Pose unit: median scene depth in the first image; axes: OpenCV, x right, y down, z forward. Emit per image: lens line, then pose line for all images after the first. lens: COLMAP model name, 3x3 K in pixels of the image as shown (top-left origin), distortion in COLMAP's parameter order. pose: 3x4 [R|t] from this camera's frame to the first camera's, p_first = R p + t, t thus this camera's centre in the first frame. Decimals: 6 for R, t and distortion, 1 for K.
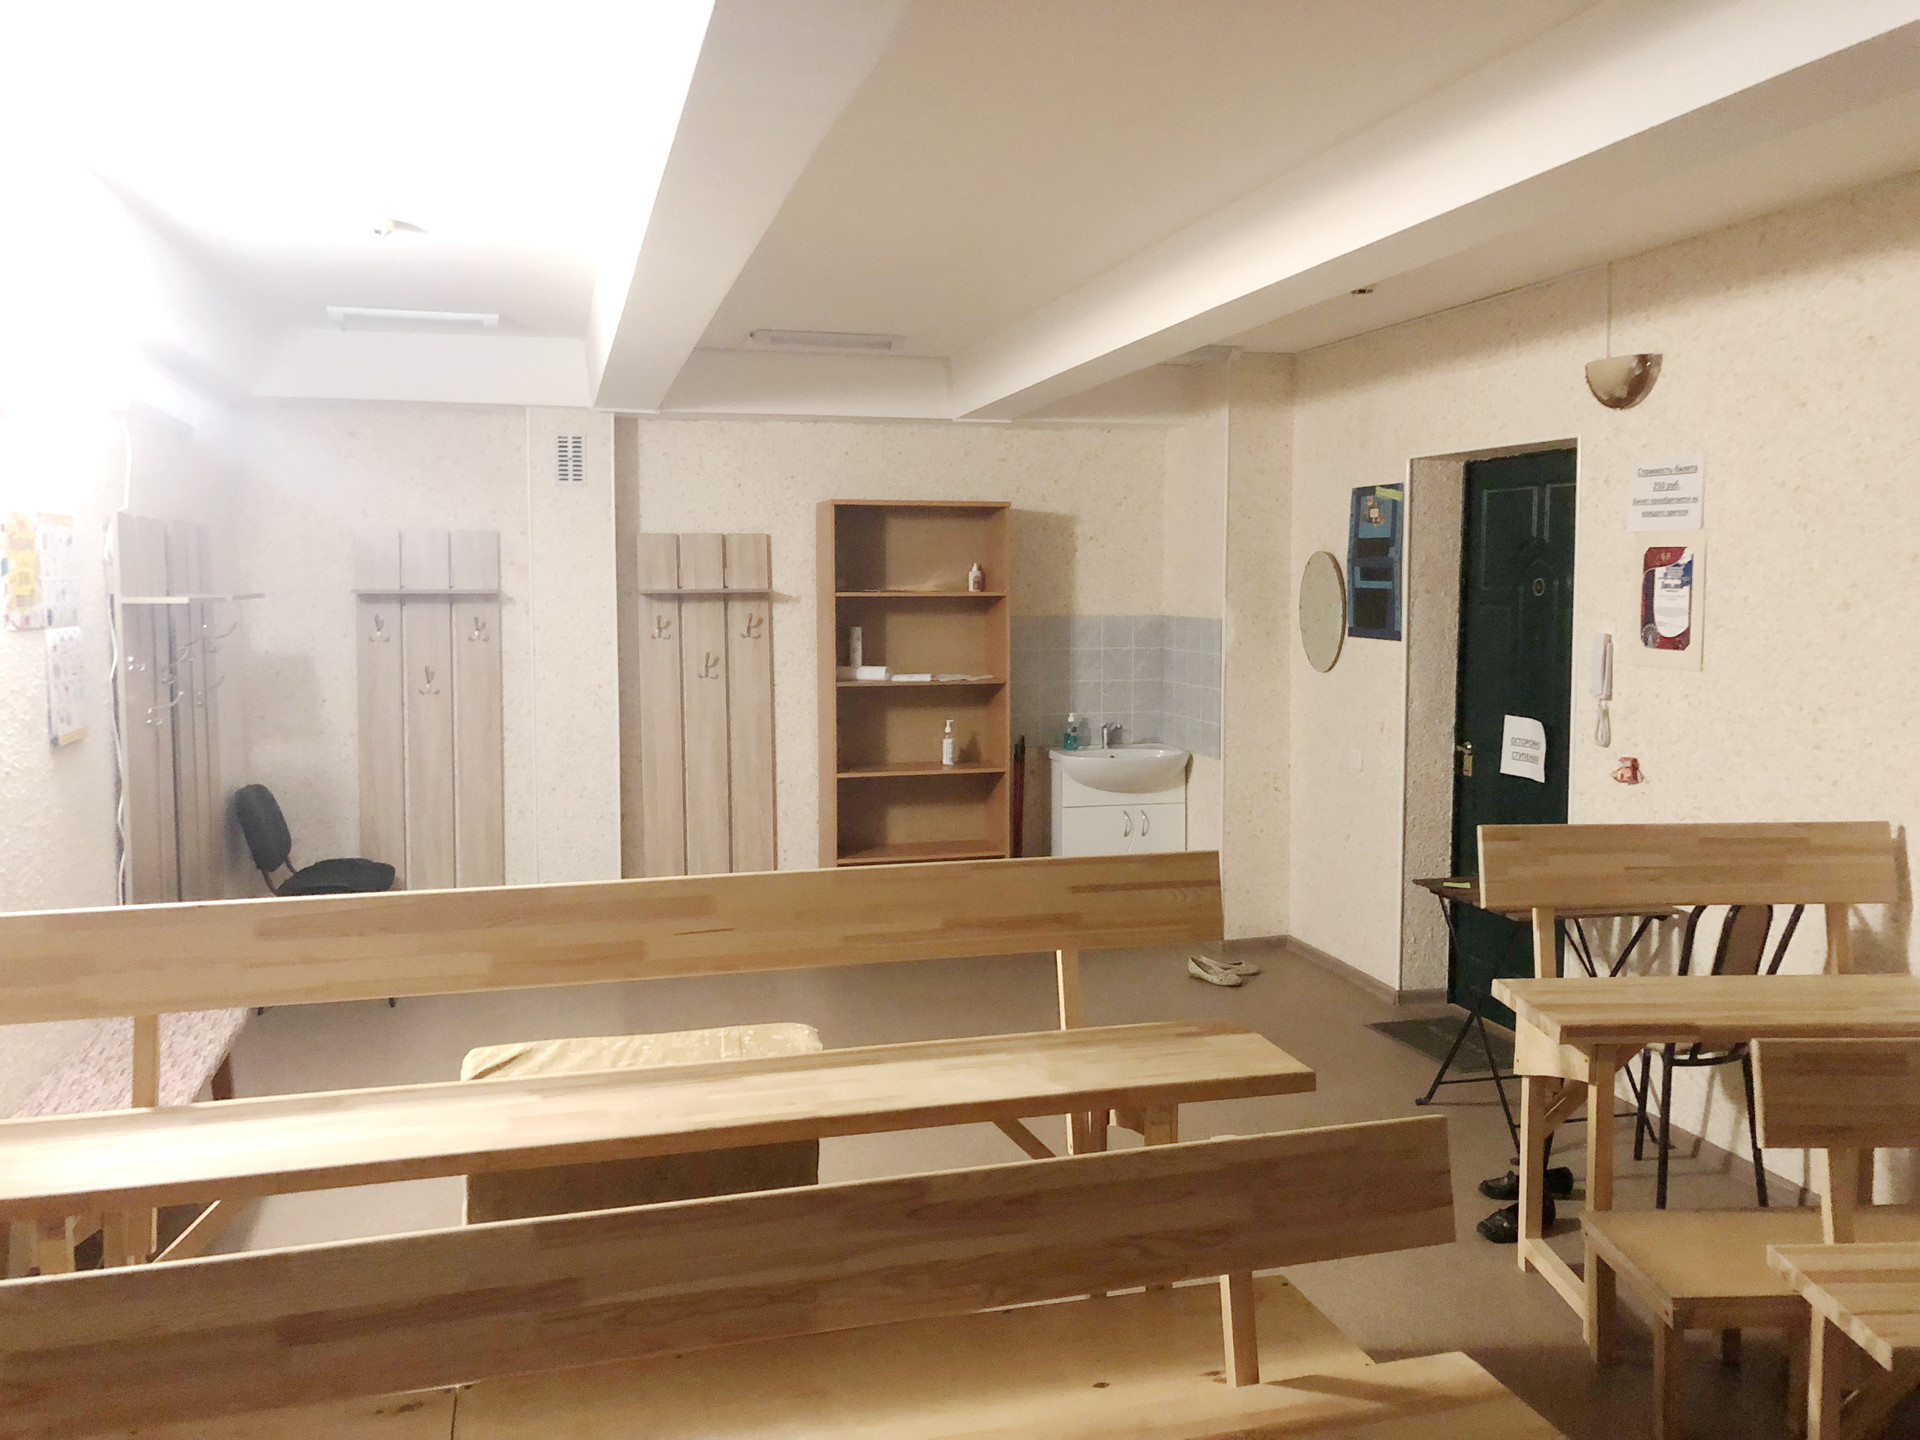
lens RADIAL K [[1558.4, 0, 972.7], [0, 1558.4, 714.3], [0, 0, 1]] dist [0.059152, -0.059520]
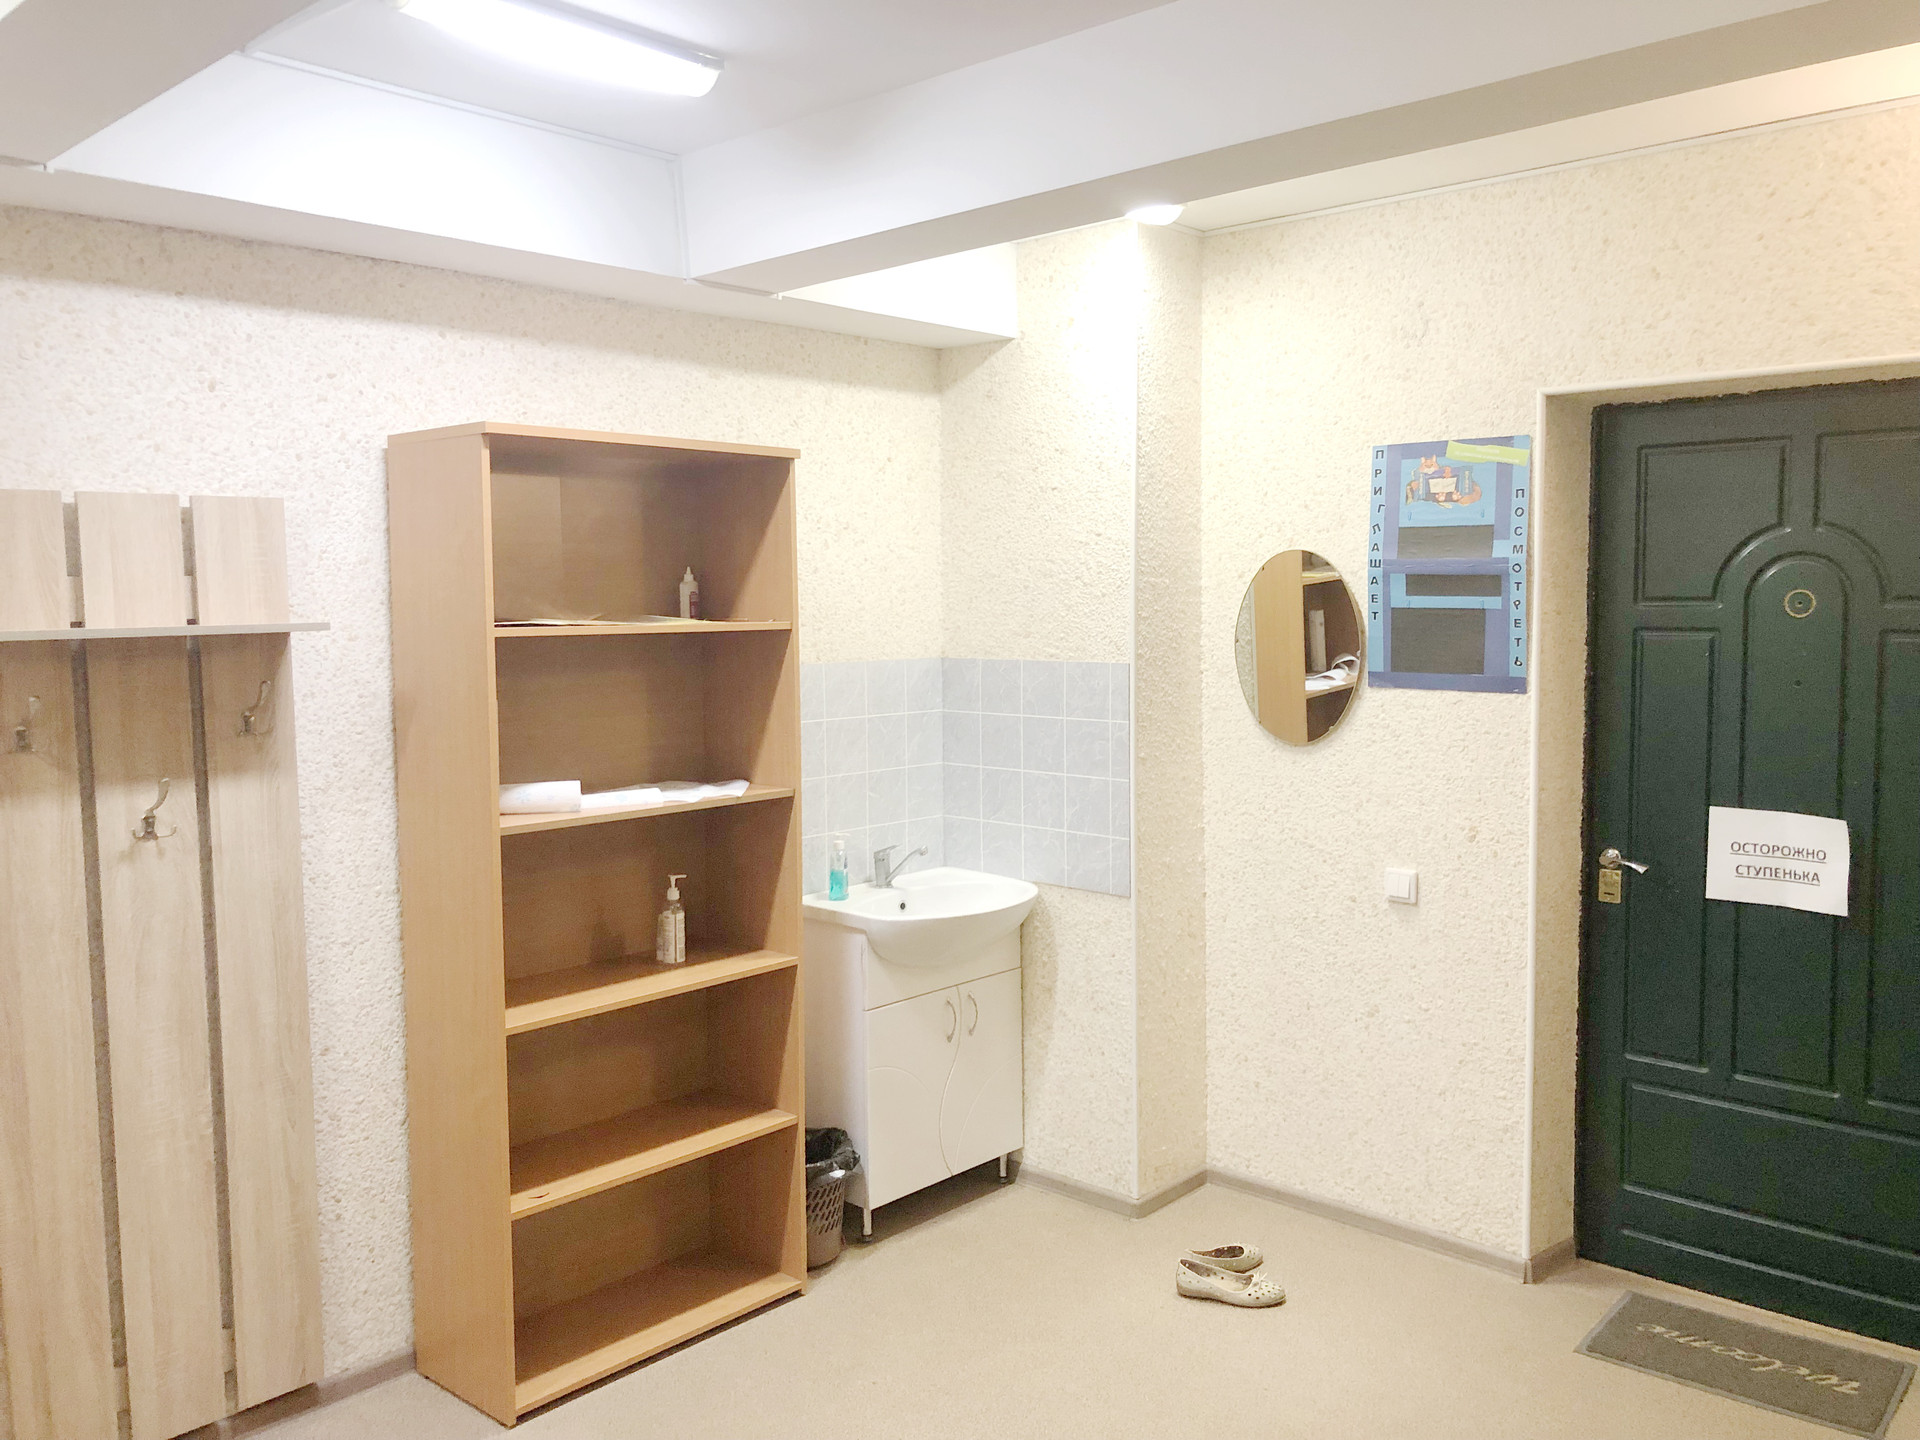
lens RADIAL K [[1558.4, 0, 946.3], [0, 1558.4, 718.8], [0, 0, 1]] dist [0.059152, -0.059520]
pose [[0.840228, -0.050229, 0.539901, -0.241329], [0.055213, 0.998450, 0.006964, -0.051923], [-0.539414, 0.023958, 0.841700, 0.585268]]
